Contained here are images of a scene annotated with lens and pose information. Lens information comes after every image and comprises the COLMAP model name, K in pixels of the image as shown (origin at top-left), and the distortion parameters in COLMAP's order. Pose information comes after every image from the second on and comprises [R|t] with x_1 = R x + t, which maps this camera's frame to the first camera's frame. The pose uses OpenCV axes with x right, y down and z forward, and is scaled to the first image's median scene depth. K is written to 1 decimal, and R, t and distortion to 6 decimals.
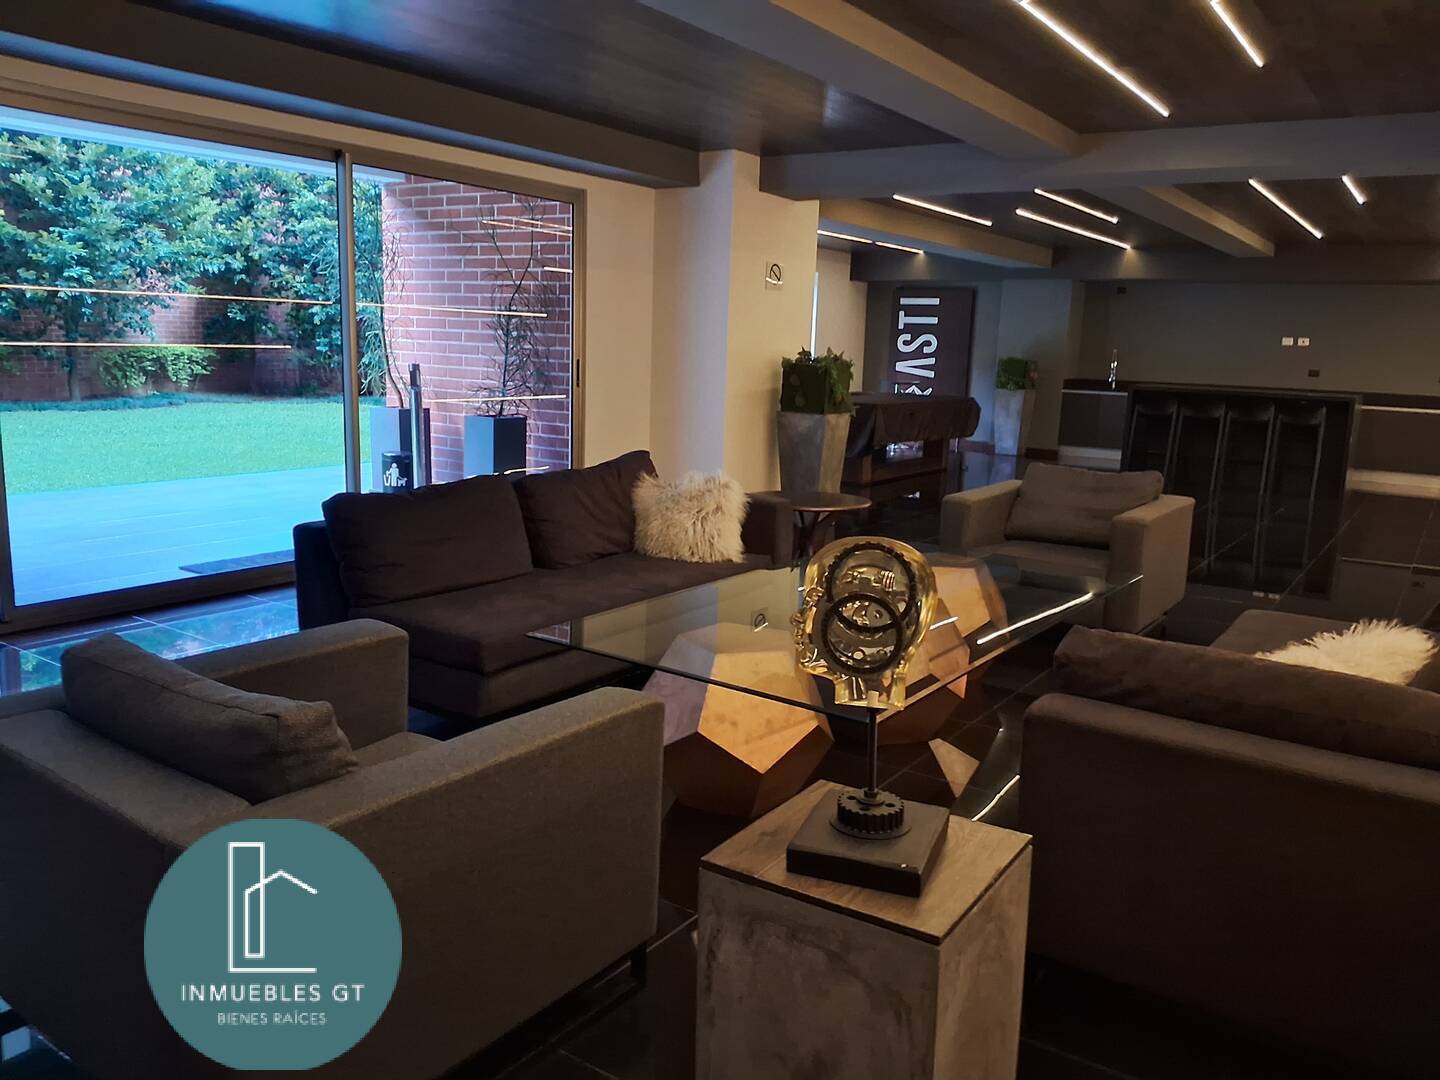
lens RADIAL K [[1117.7, 0, 724.3], [0, 1117.7, 536.6], [0, 0, 1]] dist [-0.009143, -0.009847]
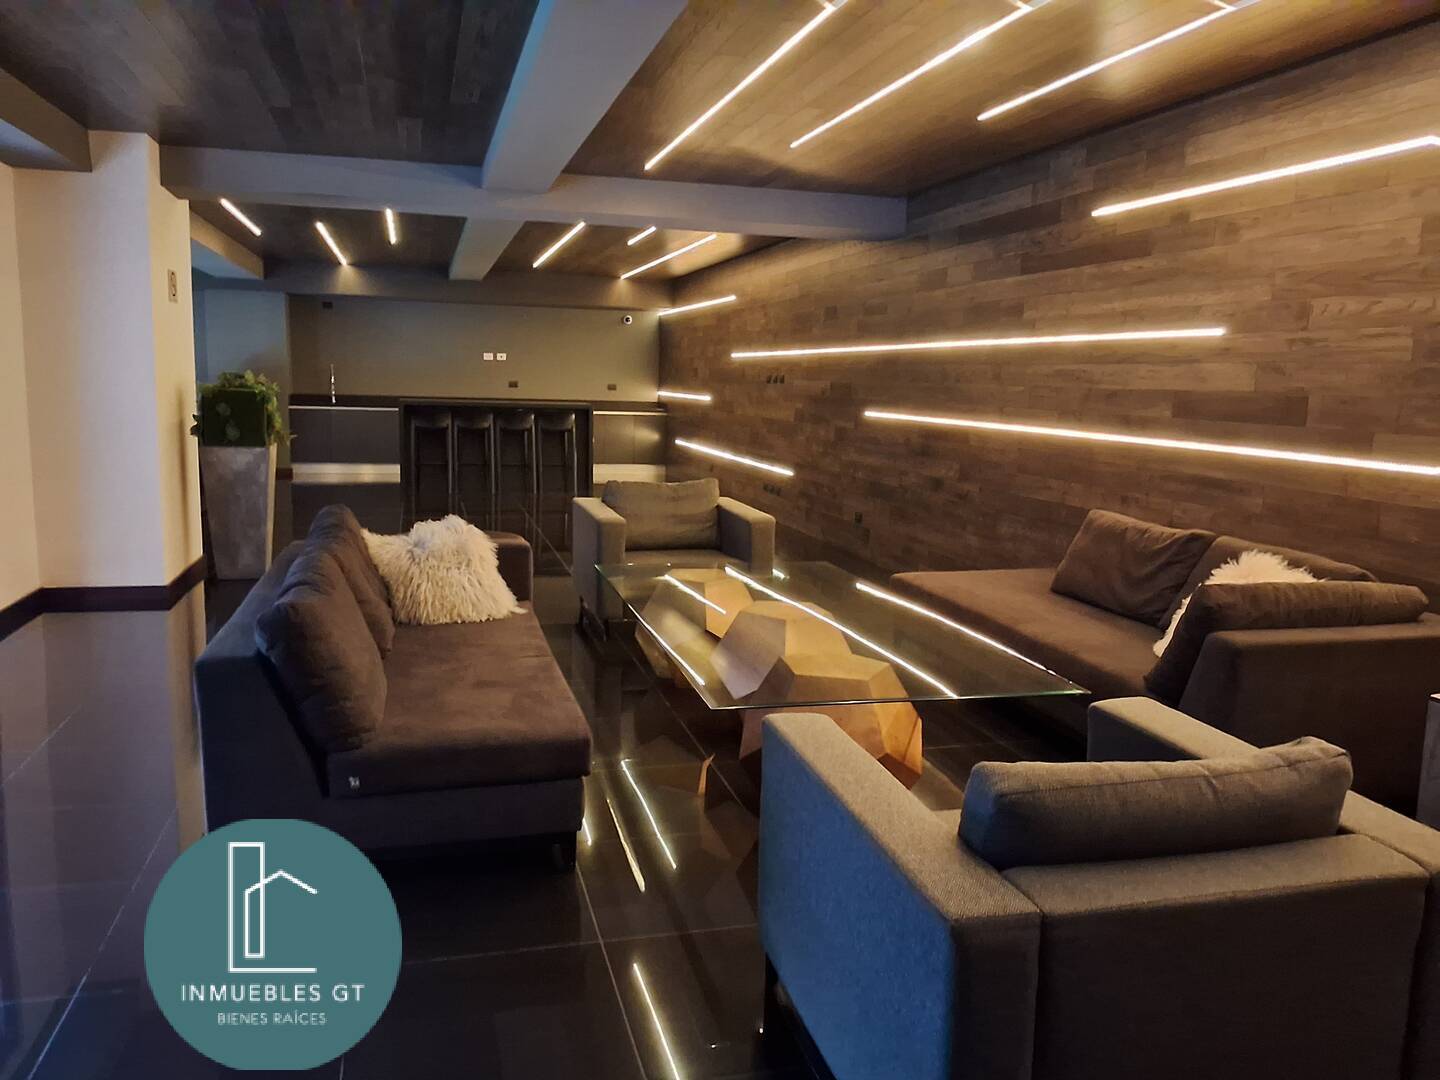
lens RADIAL K [[1117.7, 0, 726.4], [0, 1117.7, 543.9], [0, 0, 1]] dist [-0.009143, -0.009847]
pose [[0.648191, -0.126800, 0.750846, -0.244755], [0.125846, 0.990317, 0.058601, -0.027243], [-0.751007, 0.056506, 0.657872, 0.101985]]
